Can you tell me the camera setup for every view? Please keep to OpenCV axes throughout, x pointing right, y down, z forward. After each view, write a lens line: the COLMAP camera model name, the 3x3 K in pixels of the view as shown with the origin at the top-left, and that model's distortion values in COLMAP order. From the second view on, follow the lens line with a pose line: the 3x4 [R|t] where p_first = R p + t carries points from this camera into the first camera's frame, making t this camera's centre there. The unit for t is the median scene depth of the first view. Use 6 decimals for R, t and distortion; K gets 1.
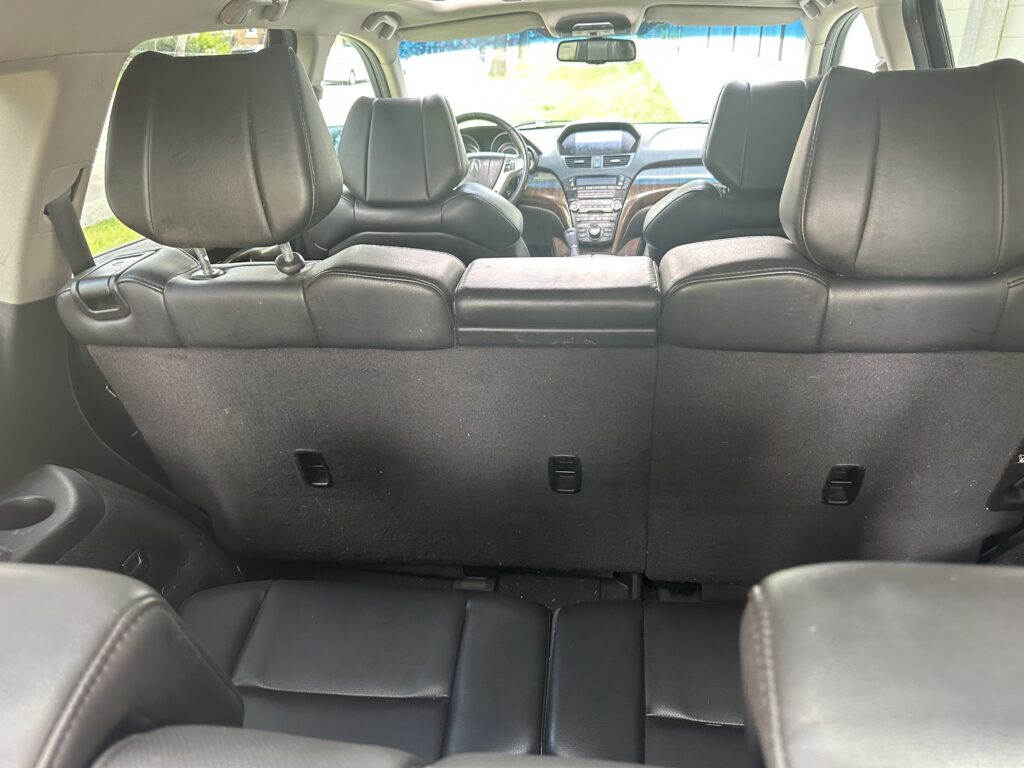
lens RADIAL K [[712.1, 0, 510.0], [0, 712.1, 351.9], [0, 0, 1]] dist [-0.005679, -0.002761]
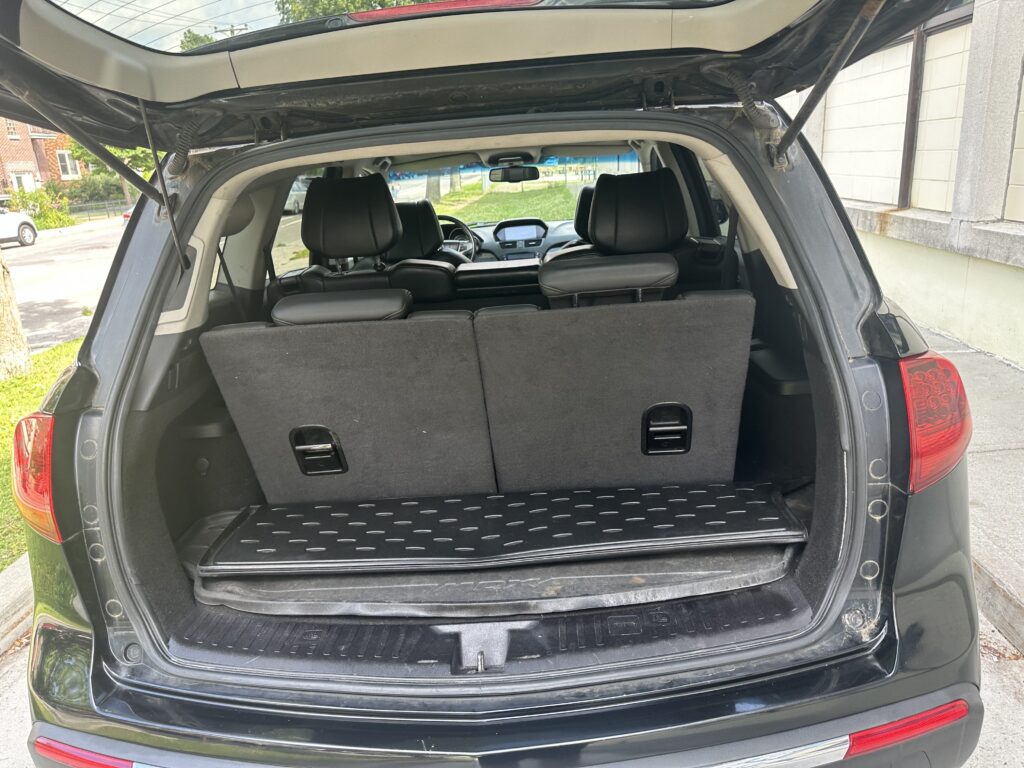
lens RADIAL K [[722.7, 0, 512.0], [0, 722.7, 384.0], [0, 0, 1]] dist [0.006052, -0.005979]
pose [[0.994885, -0.056431, 0.083779, -0.042179], [0.066519, 0.990179, -0.122970, 0.220631], [-0.076017, 0.127914, 0.988868, -0.494828]]
